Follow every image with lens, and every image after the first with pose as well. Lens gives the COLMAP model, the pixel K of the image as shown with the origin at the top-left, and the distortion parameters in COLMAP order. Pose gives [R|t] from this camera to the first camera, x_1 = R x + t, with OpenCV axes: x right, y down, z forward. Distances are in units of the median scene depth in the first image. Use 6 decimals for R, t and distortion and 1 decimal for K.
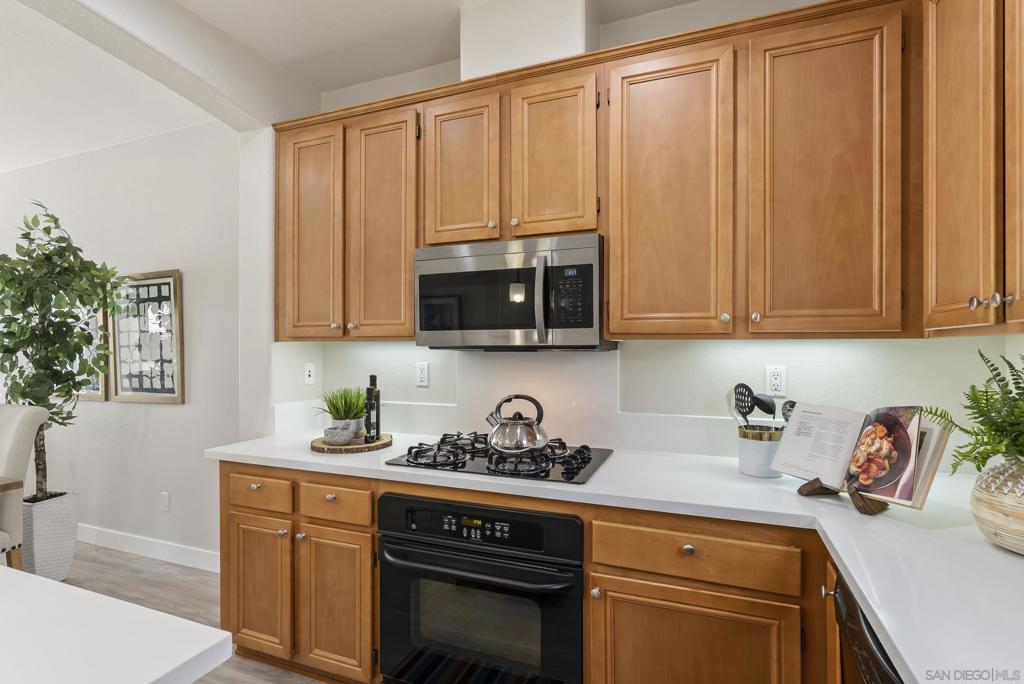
lens RADIAL K [[493.1, 0, 514.5], [0, 493.1, 346.5], [0, 0, 1]] dist [-0.005440, -0.000535]
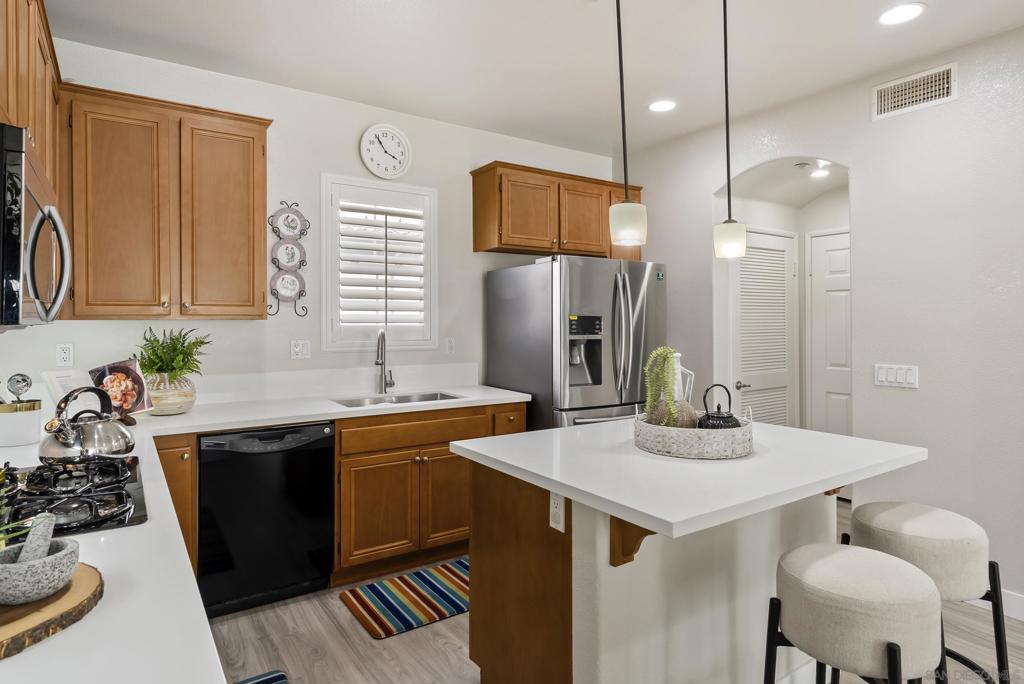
lens RADIAL K [[582.6, 0, 509.0], [0, 582.6, 324.0], [0, 0, 1]] dist [-0.000358, -0.001144]
pose [[-0.828972, 0.004300, 0.559273, -0.852122], [0.005815, 0.999983, 0.000931, 0.000596], [-0.559260, 0.004024, -0.828983, 1.122636]]
